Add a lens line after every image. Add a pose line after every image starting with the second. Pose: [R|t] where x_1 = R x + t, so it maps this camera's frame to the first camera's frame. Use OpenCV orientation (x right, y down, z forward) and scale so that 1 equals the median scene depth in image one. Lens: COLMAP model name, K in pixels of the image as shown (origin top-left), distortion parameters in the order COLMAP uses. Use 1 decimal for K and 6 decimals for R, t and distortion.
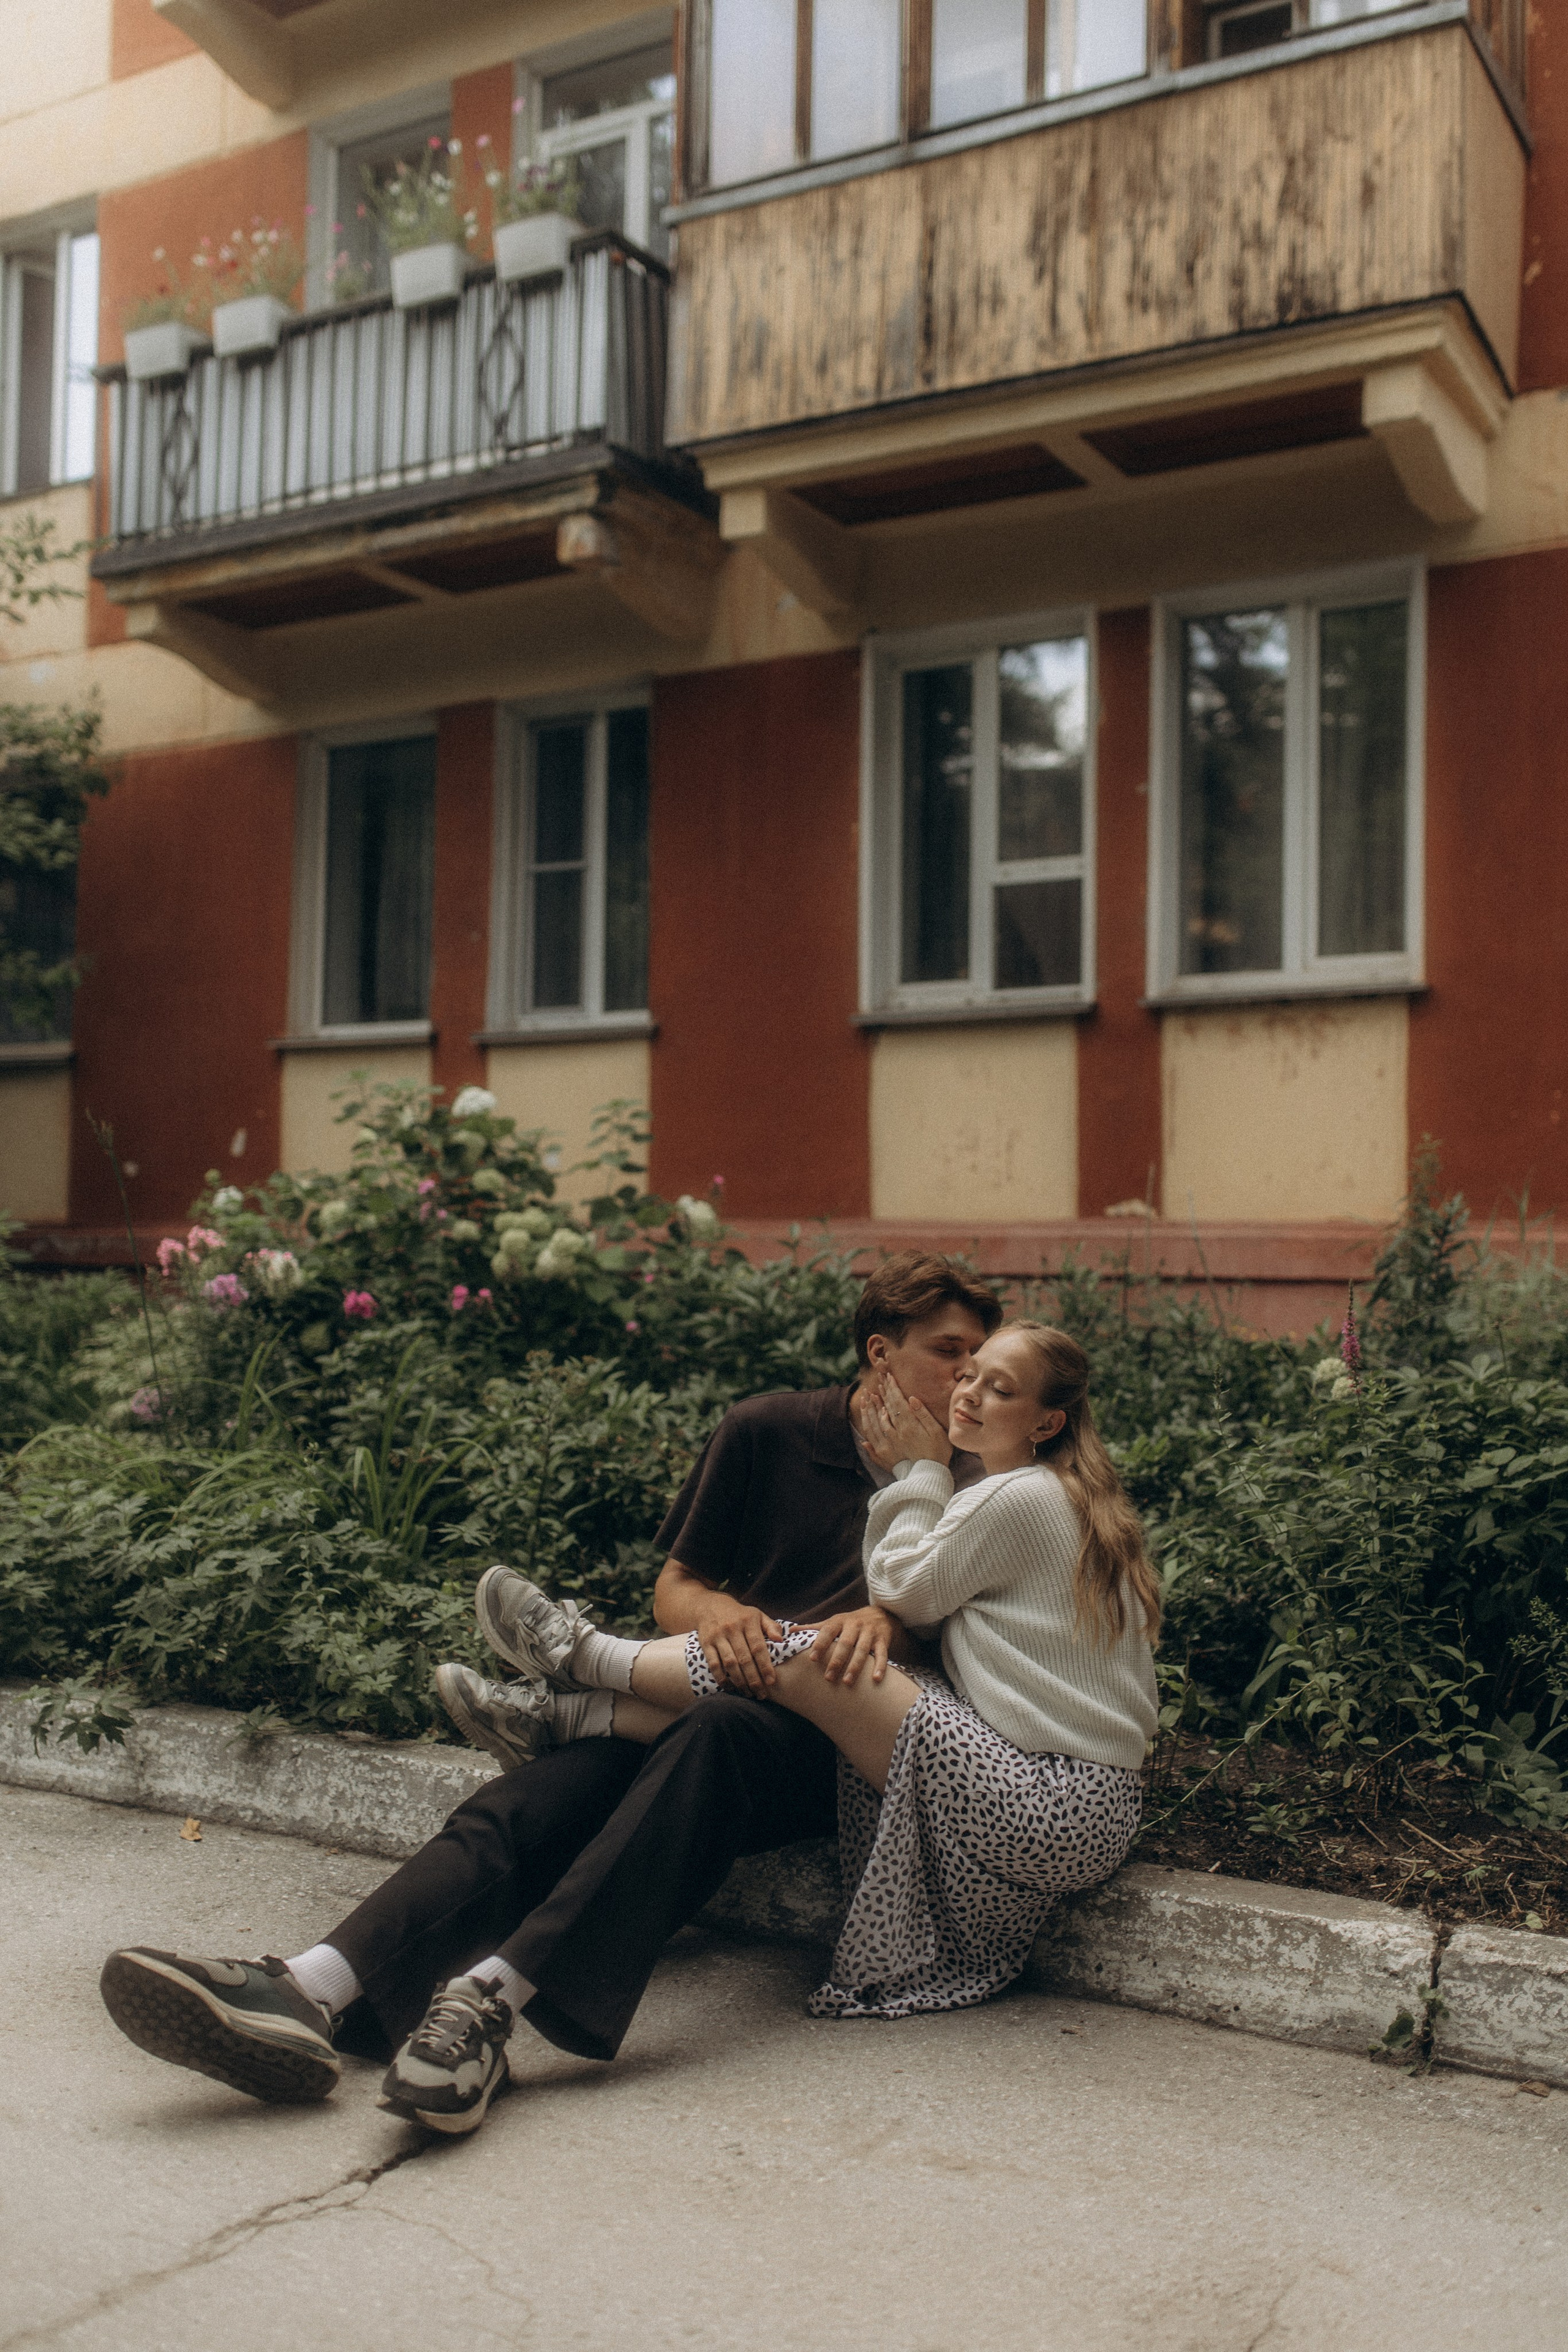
lens RADIAL K [[2360.5, 0, 777.8], [0, 2360.5, 1142.2], [0, 0, 1]] dist [0.057341, -0.124773]
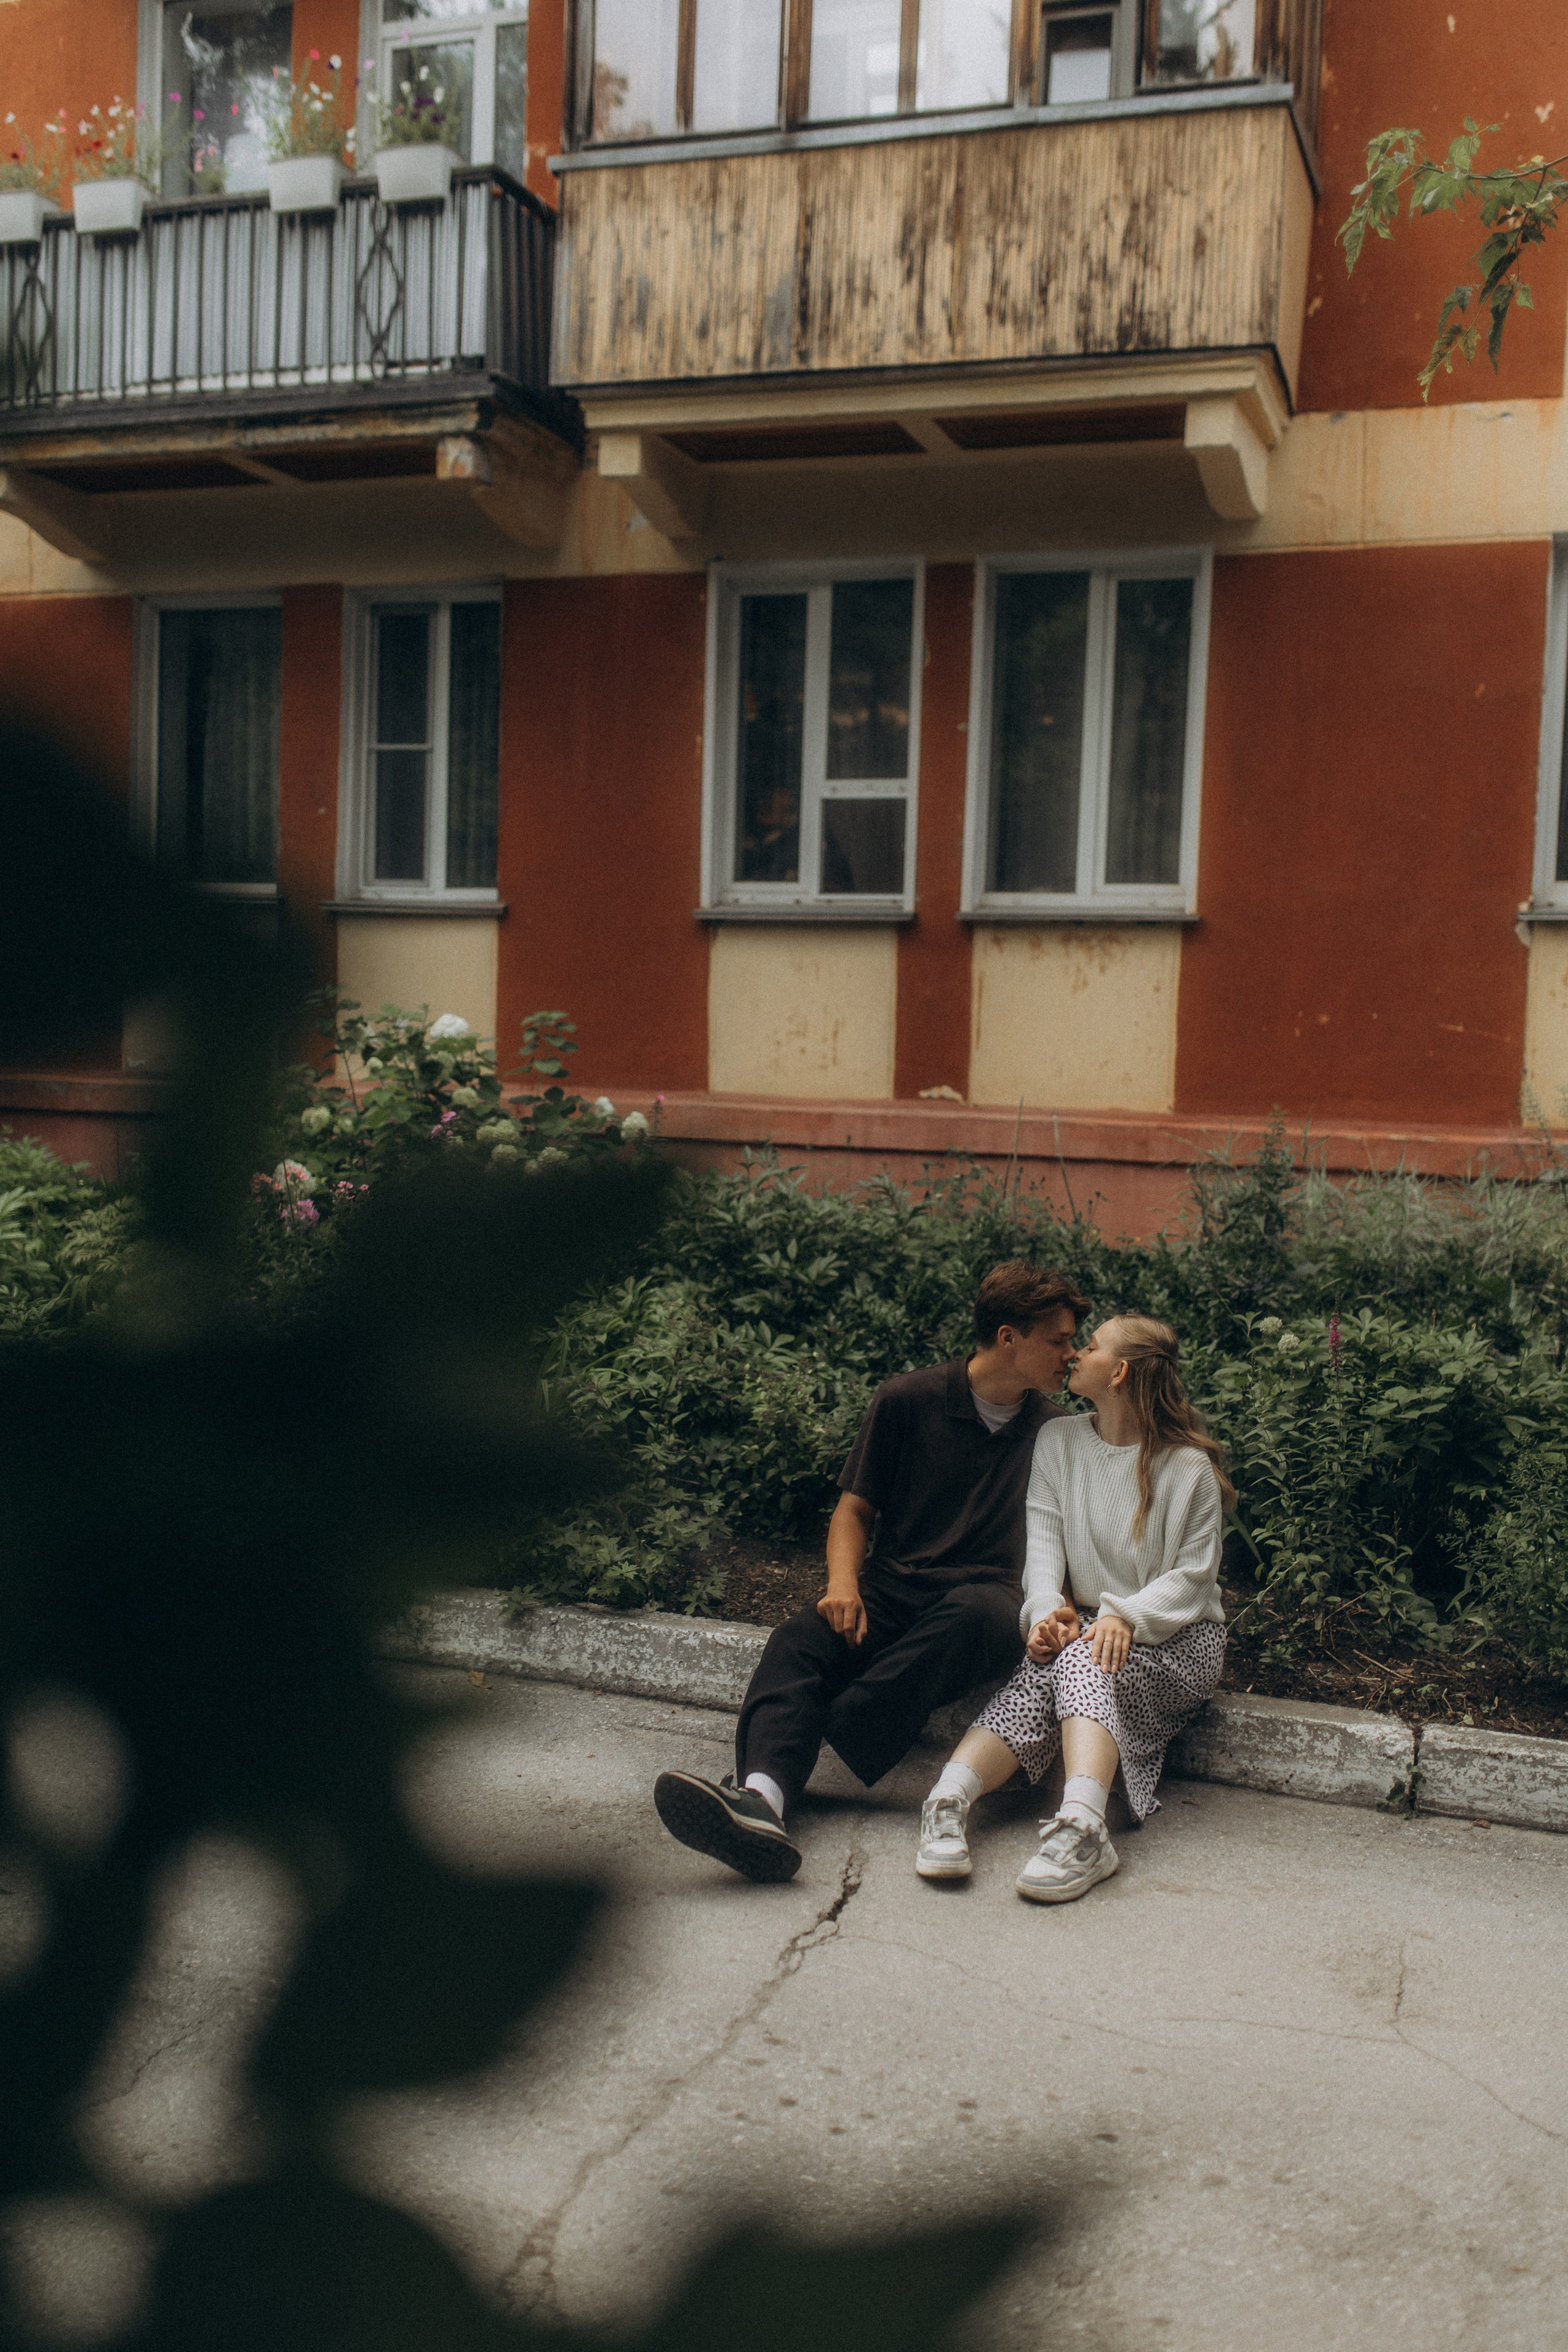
lens RADIAL K [[2440.7, 0, 830.0], [0, 2440.7, 1146.6], [0, 0, 1]] dist [0.076467, -0.171502]
pose [[0.976621, 0.007718, 0.214829, -0.209553], [-0.032876, 0.992962, 0.113779, -0.103735], [-0.212439, -0.118182, 0.970001, -0.209562]]
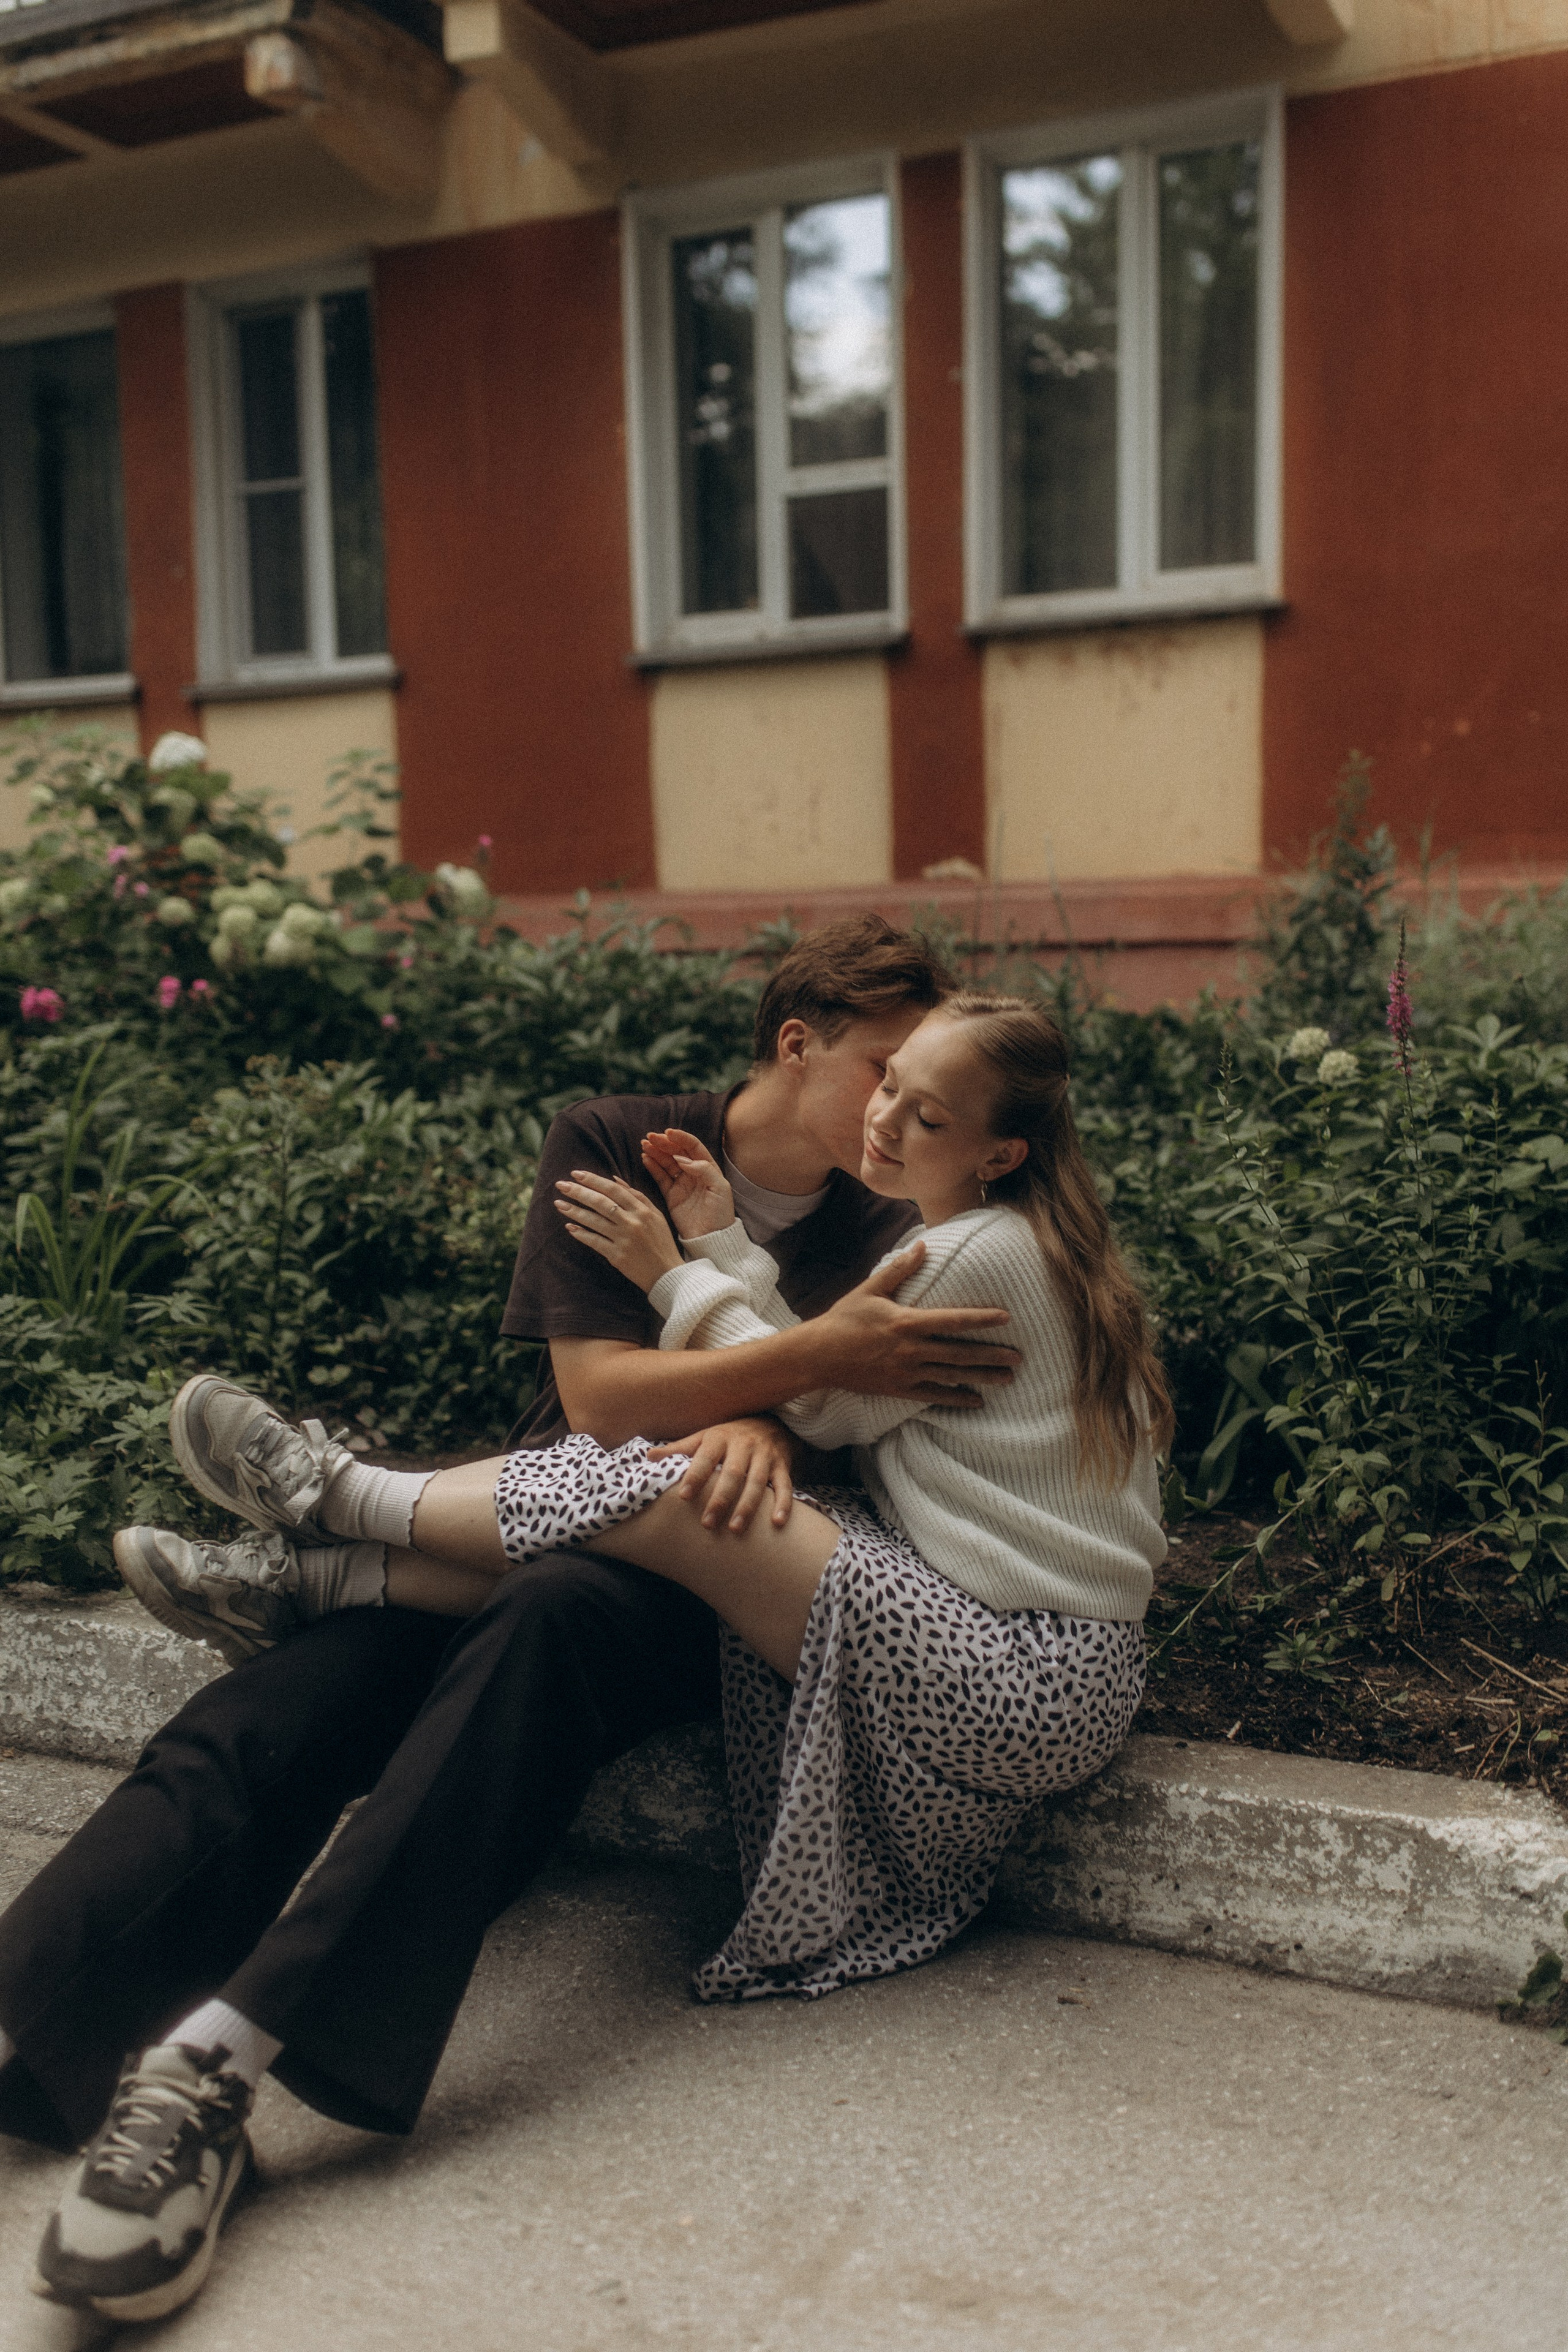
lens RADIAL K [[2310.1, 0, 803.2], [0, 2310.1, 1187.2], [0, 0, 1]] dist [0.062132, -0.136707]
pose [[0.992925, -0.043327, 0.110556, -0.009581], [0.025955, 0.987733, 0.153979, 0.013973], [-0.115871, -0.150020, 0.981870, 0.172649]]
